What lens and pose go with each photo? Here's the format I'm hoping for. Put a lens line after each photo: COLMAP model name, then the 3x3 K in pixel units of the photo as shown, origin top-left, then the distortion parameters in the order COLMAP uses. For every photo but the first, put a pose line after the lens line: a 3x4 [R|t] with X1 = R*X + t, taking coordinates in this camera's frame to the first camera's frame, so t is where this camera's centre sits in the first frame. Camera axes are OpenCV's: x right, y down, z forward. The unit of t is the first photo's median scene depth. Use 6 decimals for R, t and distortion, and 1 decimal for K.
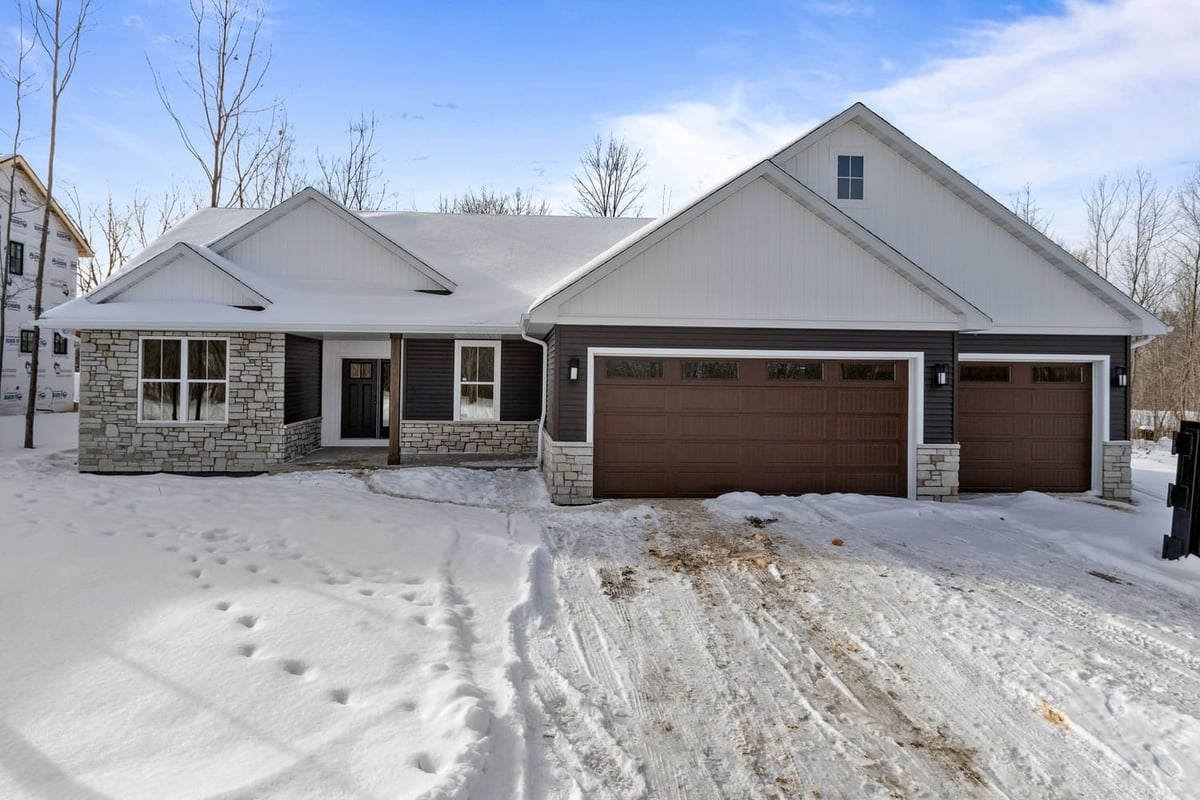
lens RADIAL K [[970.1, 0, 600.1], [0, 970.1, 364.8], [0, 0, 1]] dist [0.002967, -0.012223]
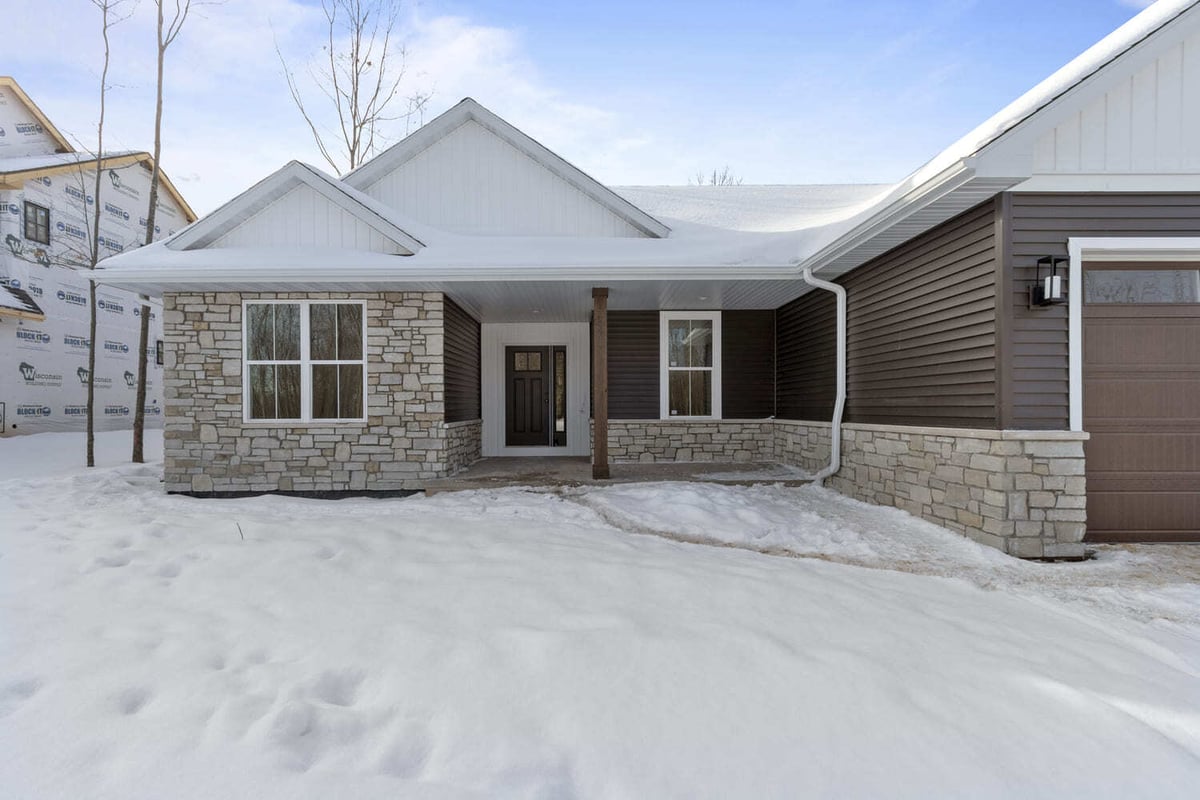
lens RADIAL K [[833.4, 0, 597.1], [0, 833.4, 406.6], [0, 0, 1]] dist [0.003675, 0.001853]
pose [[0.994826, -0.016007, -0.100326, -0.156856], [0.017770, 0.999703, 0.016701, 0.042105], [0.100029, -0.018398, 0.994814, 0.415764]]
